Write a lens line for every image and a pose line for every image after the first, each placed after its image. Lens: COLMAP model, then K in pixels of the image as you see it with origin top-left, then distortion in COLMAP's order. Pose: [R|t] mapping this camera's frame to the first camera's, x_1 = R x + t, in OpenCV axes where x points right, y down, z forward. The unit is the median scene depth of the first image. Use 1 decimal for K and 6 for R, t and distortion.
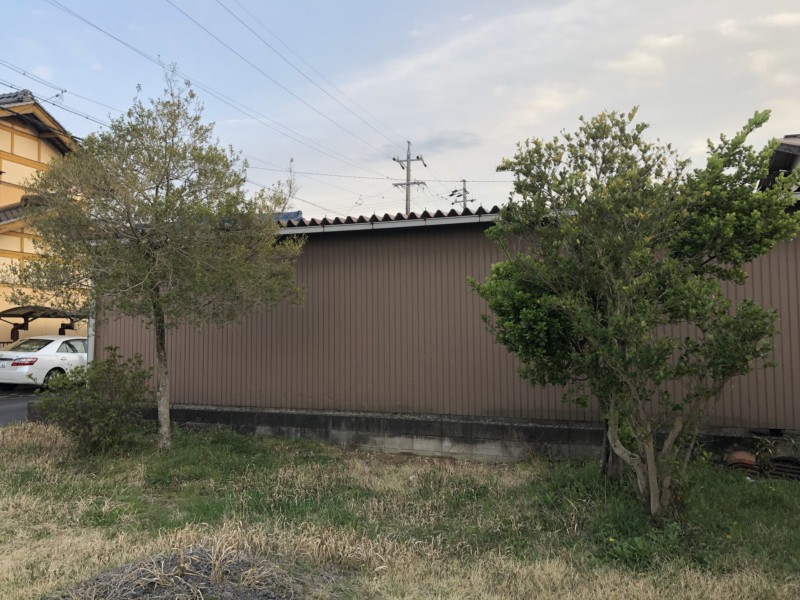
lens RADIAL K [[655.1, 0, 399.6], [0, 655.1, 299.6], [0, 0, 1]] dist [0.031447, -0.000155]
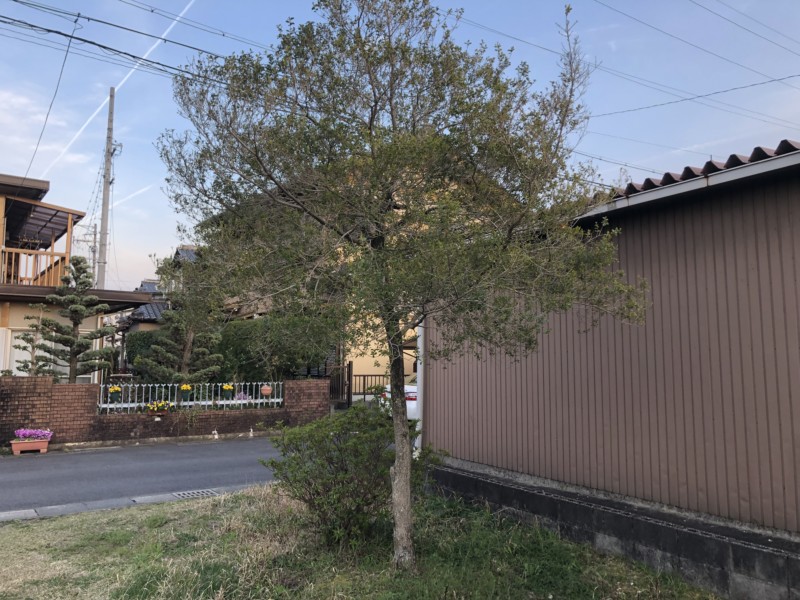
lens RADIAL K [[655.1, 0, 401.8], [0, 655.1, 300.3], [0, 0, 1]] dist [0.031447, -0.000155]
pose [[0.781642, -0.051130, -0.621628, 0.020493], [0.019196, 0.998134, -0.057961, 0.016897], [0.623432, 0.033372, 0.781165, 0.412676]]
